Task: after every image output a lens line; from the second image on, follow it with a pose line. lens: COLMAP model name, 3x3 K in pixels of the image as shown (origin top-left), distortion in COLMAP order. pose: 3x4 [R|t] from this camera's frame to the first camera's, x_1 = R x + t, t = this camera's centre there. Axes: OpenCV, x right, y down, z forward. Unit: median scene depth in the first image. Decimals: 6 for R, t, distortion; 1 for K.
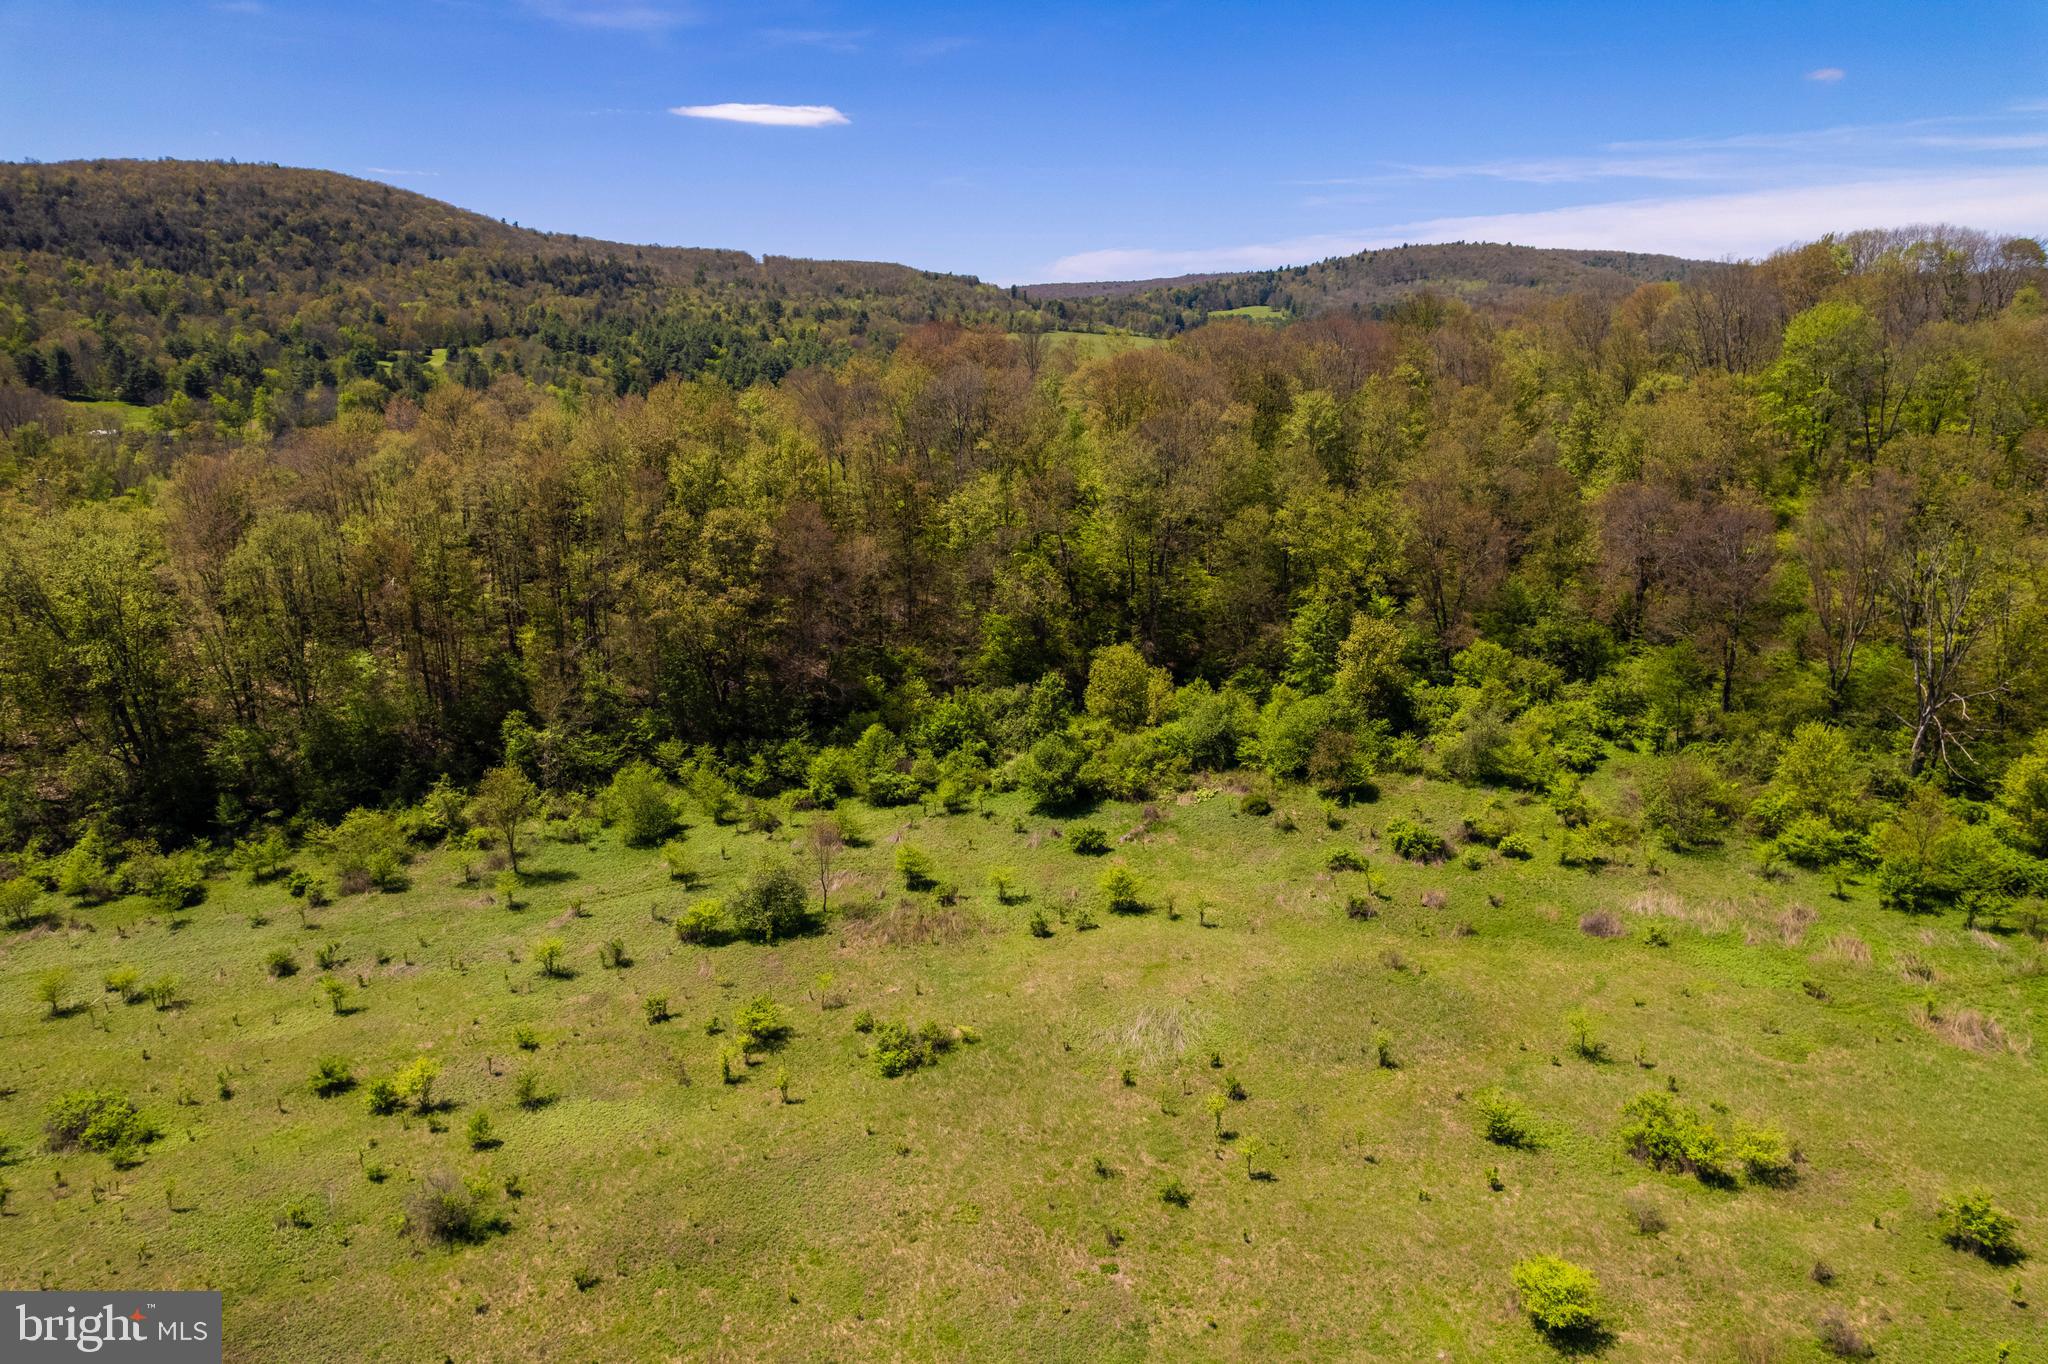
lens RADIAL K [[1317.9, 0, 1031.2], [0, 1317.9, 672.5], [0, 0, 1]] dist [-0.081620, 0.078095]
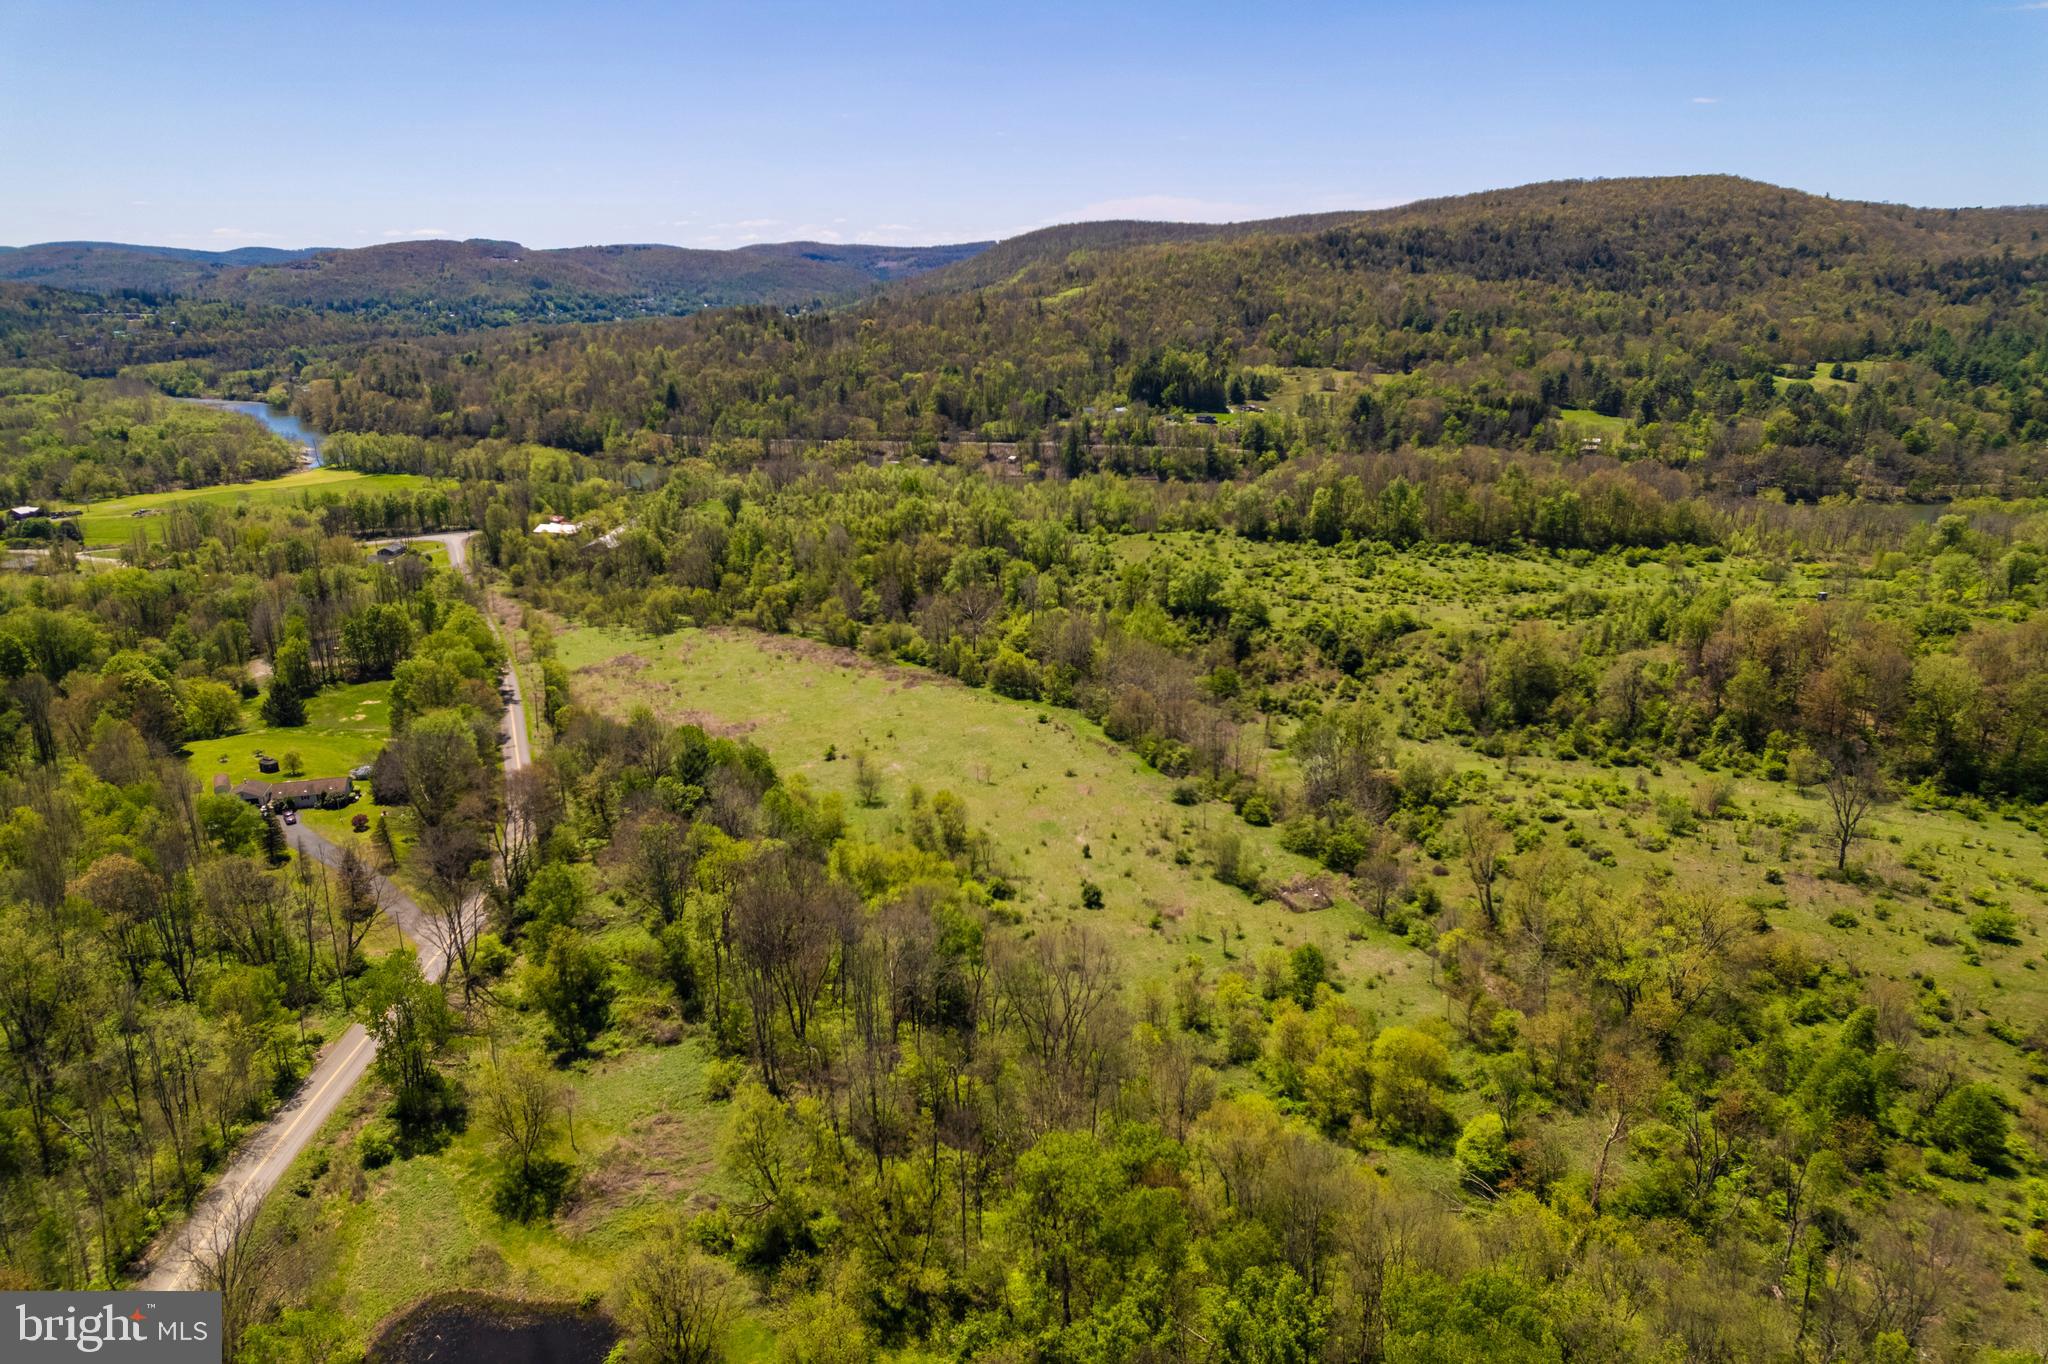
lens RADIAL K [[1314.2, 0, 1019.1], [0, 1314.2, 679.2], [0, 0, 1]] dist [-0.087573, 0.079886]
pose [[0.630401, 0.229788, -0.741480, -0.005458], [-0.183834, 0.972204, 0.144996, -0.091237], [0.754188, 0.044904, 0.655122, -1.676787]]
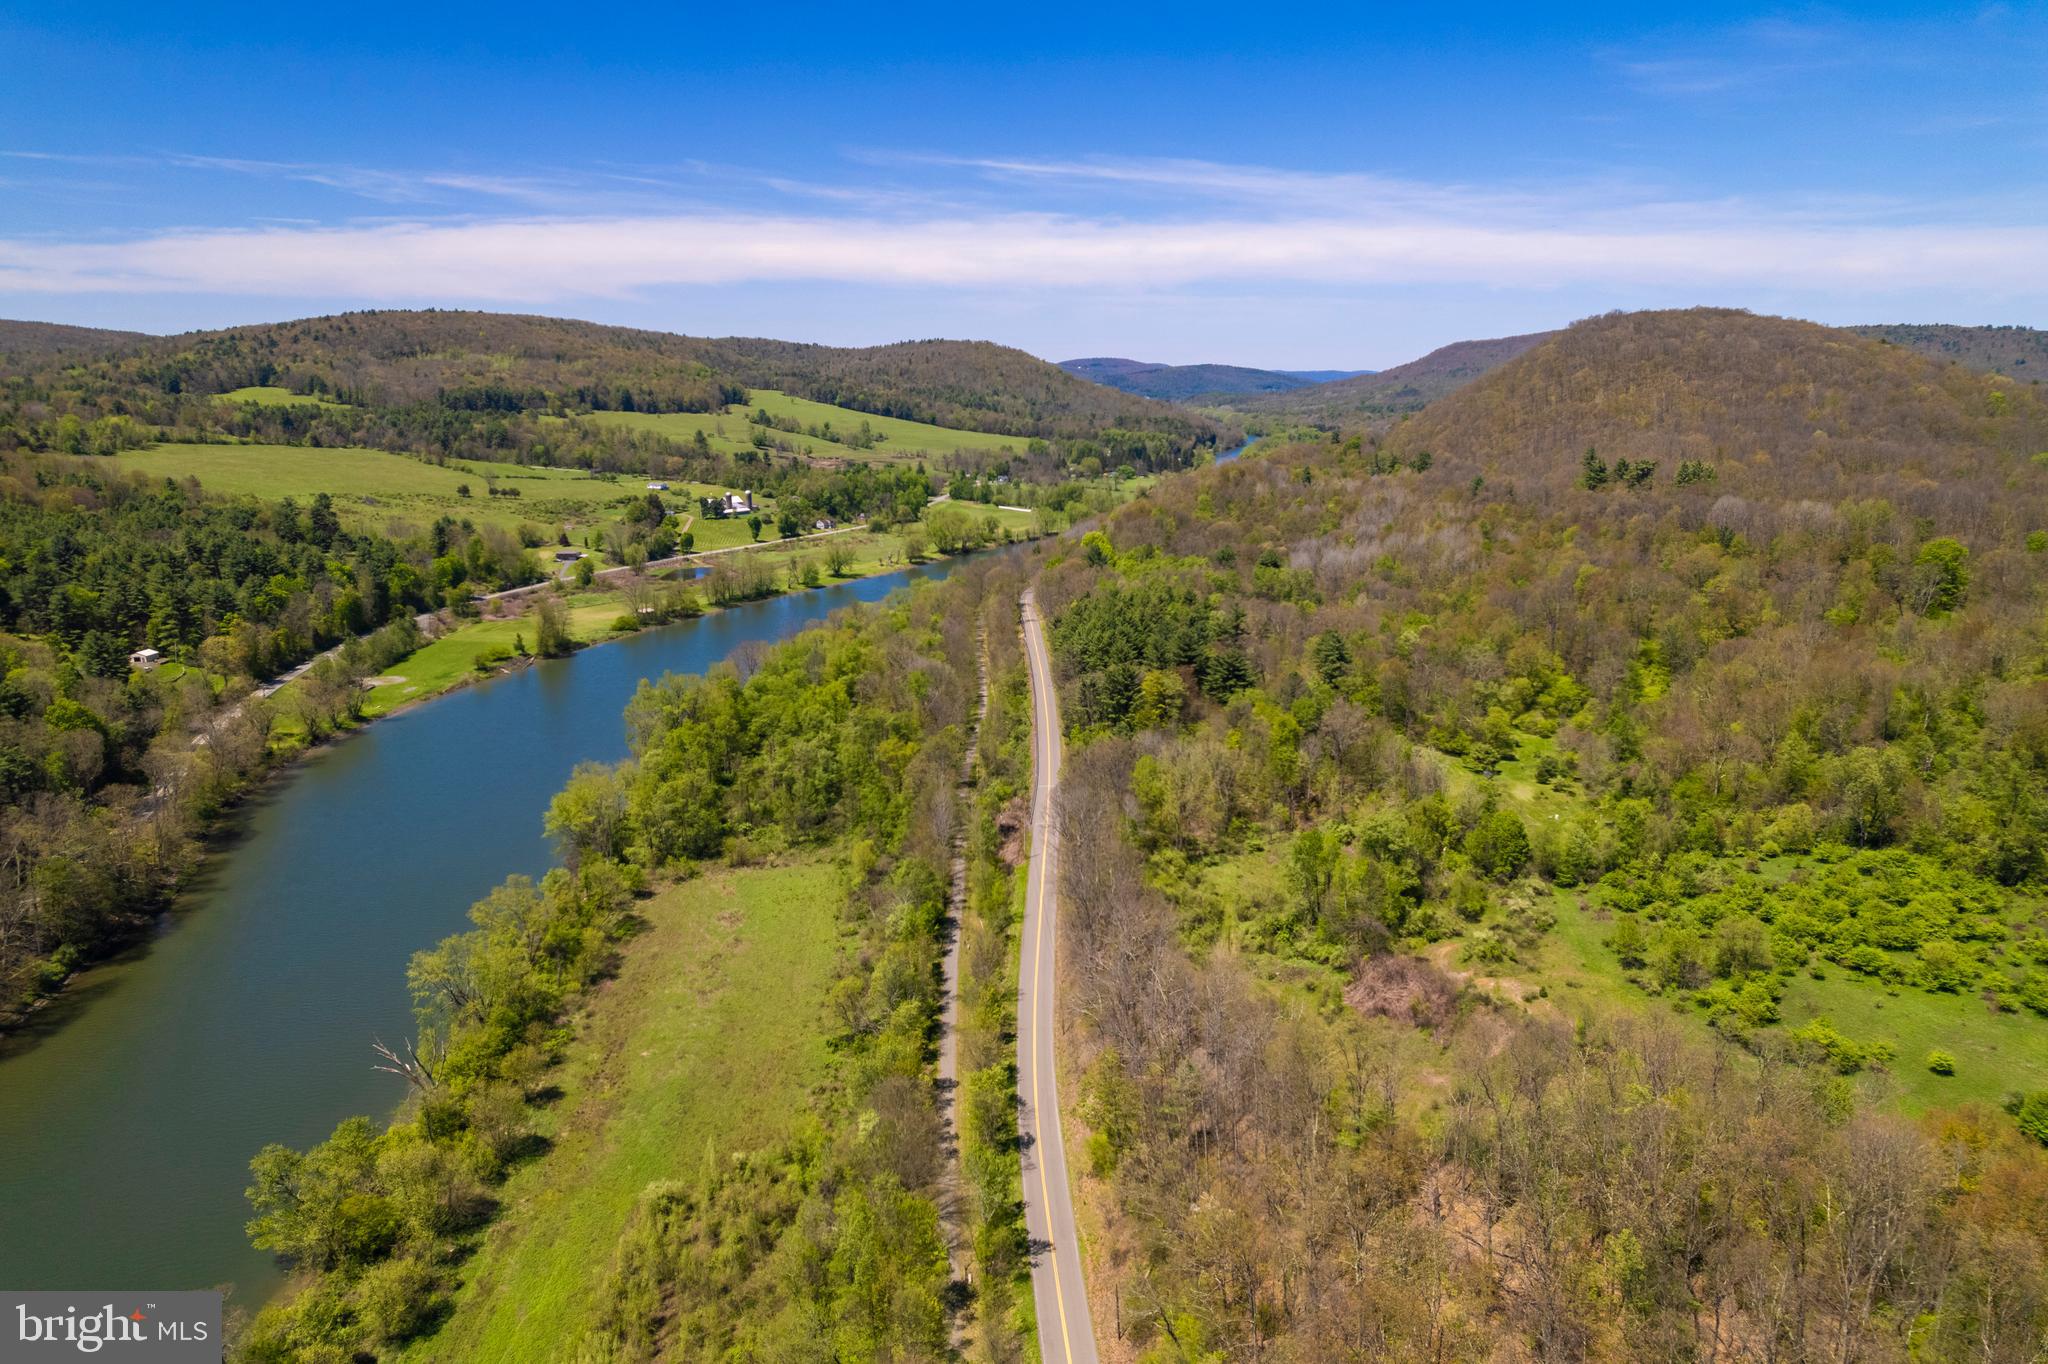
lens RADIAL K [[1314.2, 0, 1019.1], [0, 1314.2, 679.2], [0, 0, 1]] dist [-0.087573, 0.079886]
pose [[0.600454, -0.183838, 0.778241, -2.732934], [0.199483, 0.976883, 0.076850, -0.912861], [-0.774379, 0.109101, 0.623245, 1.970815]]
